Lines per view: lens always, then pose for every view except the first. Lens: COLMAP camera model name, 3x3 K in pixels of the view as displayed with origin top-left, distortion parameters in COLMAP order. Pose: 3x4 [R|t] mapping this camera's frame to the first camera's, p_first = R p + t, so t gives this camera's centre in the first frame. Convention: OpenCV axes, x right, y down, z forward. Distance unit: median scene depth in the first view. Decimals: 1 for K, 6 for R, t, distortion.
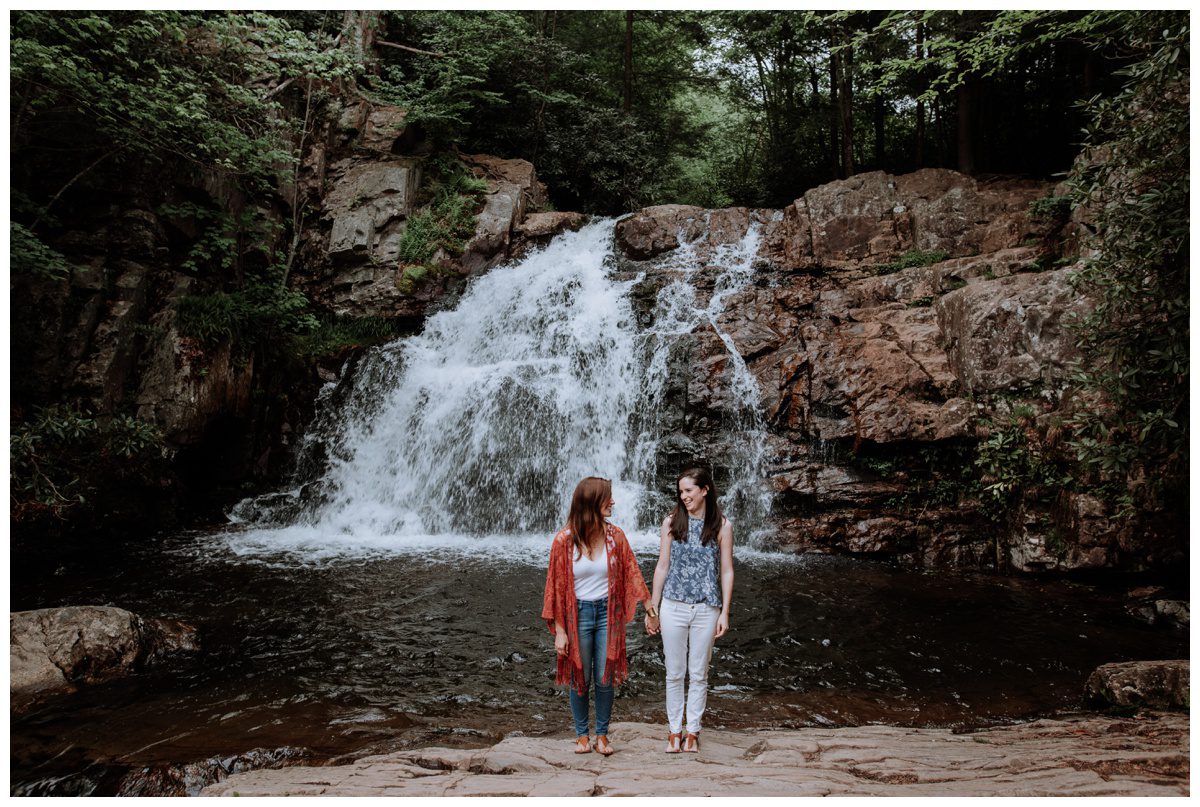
lens RADIAL K [[809.3, 0, 599.5], [0, 809.3, 399.9], [0, 0, 1]] dist [-0.056200, 0.050839]
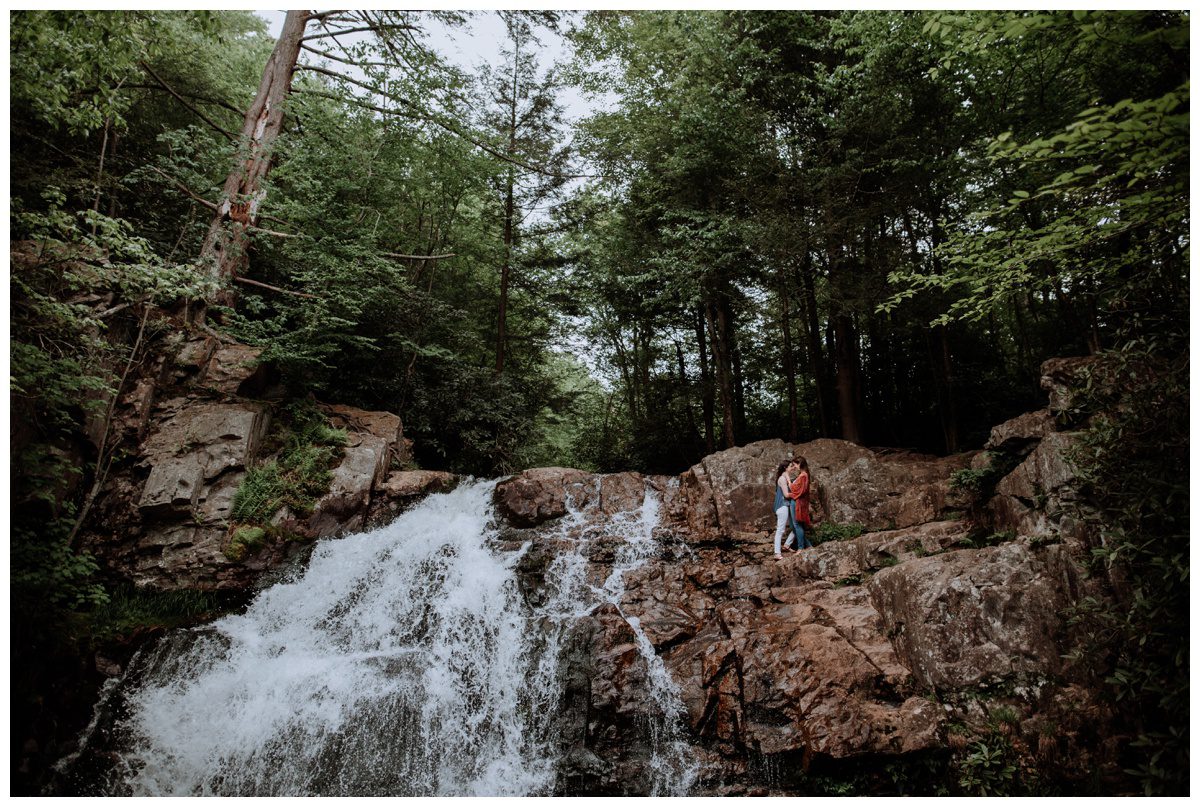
lens RADIAL K [[809.3, 0, 596.7], [0, 809.3, 396.6], [0, 0, 1]] dist [-0.056200, 0.050839]
pose [[0.981377, 0.054116, 0.184309, -0.048283], [0.009506, 0.944639, -0.327973, -0.024817], [-0.191855, 0.323617, 0.926533, 0.162213]]
